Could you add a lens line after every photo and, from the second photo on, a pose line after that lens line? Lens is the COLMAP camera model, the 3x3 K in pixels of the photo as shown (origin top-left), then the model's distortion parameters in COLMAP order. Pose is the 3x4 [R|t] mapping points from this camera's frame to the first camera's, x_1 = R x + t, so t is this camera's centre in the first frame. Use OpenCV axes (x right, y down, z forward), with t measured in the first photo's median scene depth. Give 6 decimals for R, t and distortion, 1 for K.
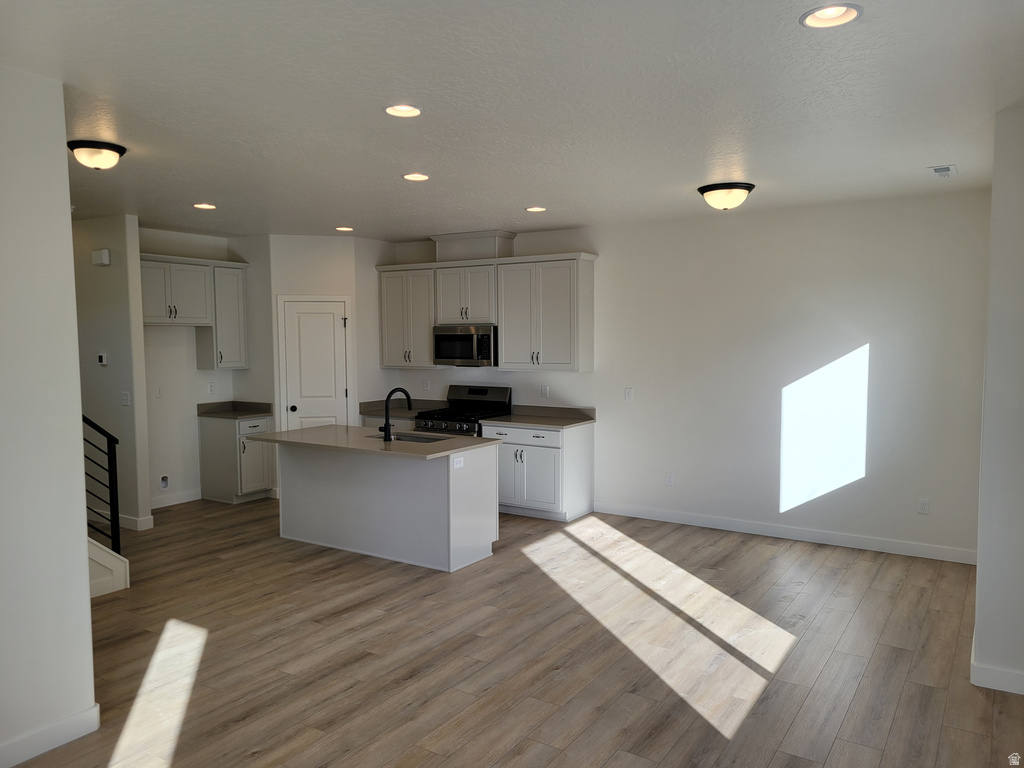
lens RADIAL K [[769.3, 0, 511.7], [0, 769.3, 384.7], [0, 0, 1]] dist [0.023148, -0.004817]
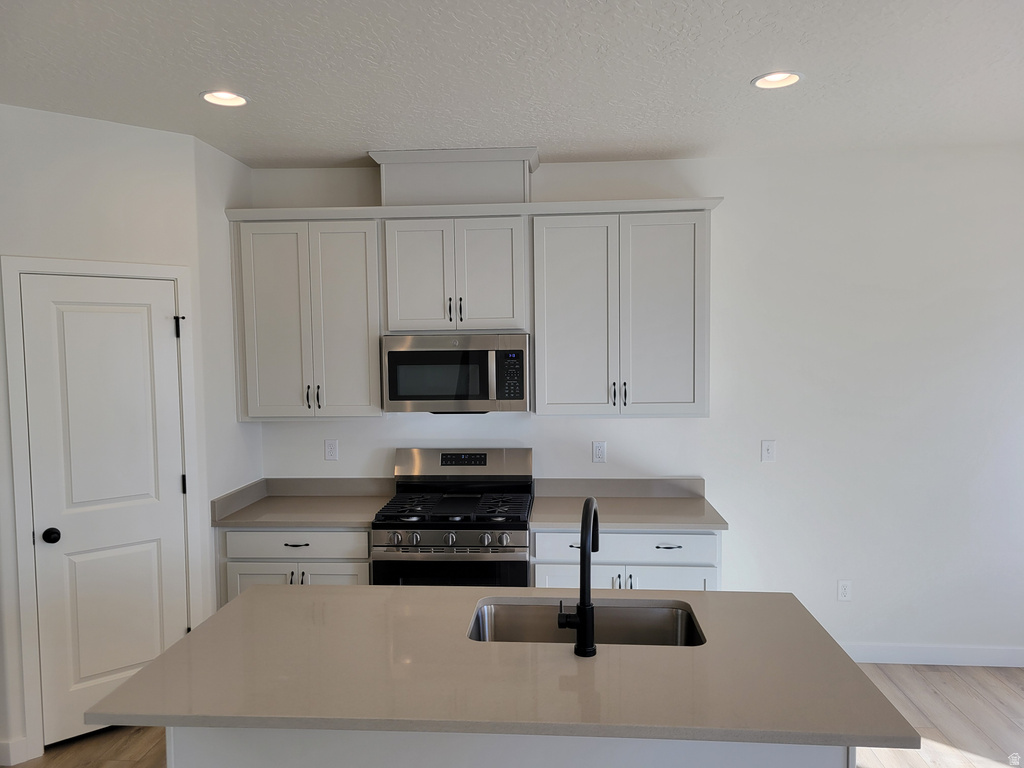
lens RADIAL K [[769.3, 0, 512.8], [0, 769.3, 387.8], [0, 0, 1]] dist [0.023148, -0.004817]
pose [[0.876091, -0.032760, 0.481032, -0.271896], [0.039643, 0.999205, -0.004152, -0.037086], [-0.480514, 0.022707, 0.876693, 0.533715]]
